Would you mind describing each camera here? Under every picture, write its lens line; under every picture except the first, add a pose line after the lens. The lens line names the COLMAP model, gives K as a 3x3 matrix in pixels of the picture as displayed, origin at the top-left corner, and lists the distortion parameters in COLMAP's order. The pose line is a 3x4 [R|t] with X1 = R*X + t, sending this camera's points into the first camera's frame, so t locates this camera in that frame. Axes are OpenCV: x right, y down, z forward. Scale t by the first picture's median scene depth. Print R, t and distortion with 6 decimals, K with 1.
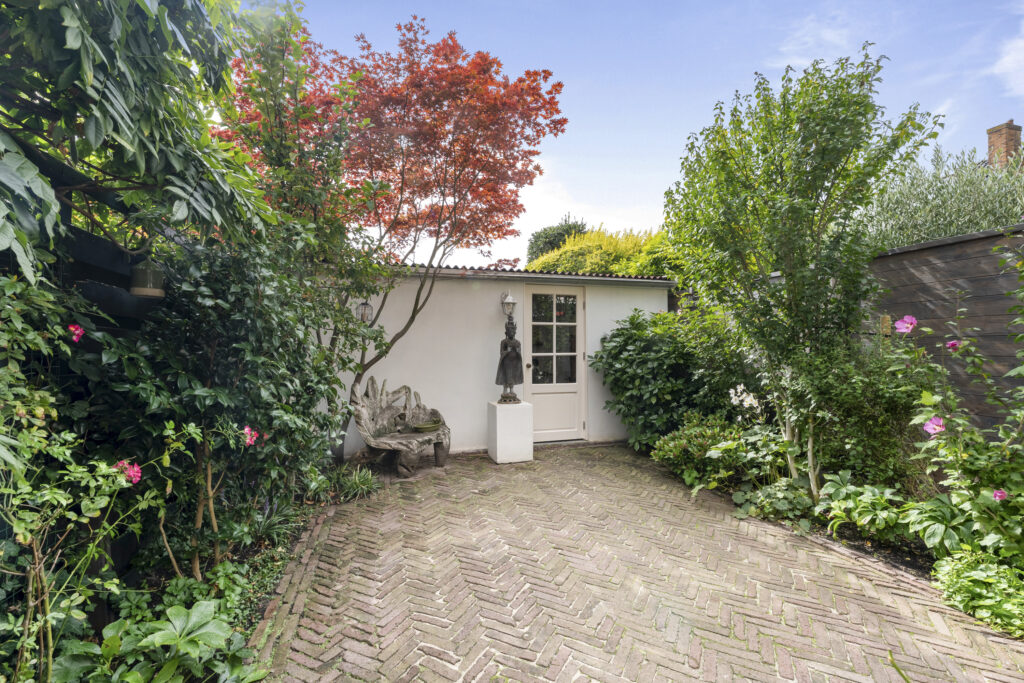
lens RADIAL K [[446.5, 0, 512.0], [0, 446.5, 341.5], [0, 0, 1]] dist [0.000621, 0.000047]
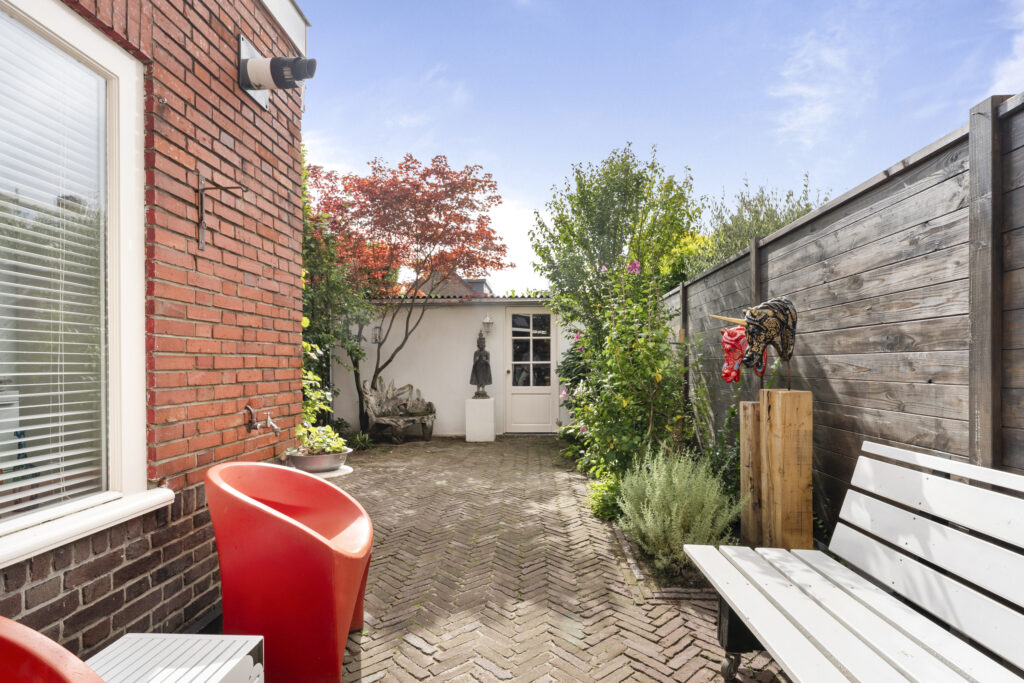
lens RADIAL K [[514.2, 0, 507.2], [0, 514.2, 359.5], [0, 0, 1]] dist [-0.000932, -0.000066]
pose [[0.945334, -0.003727, -0.326083, 0.579716], [0.006153, 0.999961, 0.006407, 0.012218], [0.326046, -0.008063, 0.945319, -0.428594]]
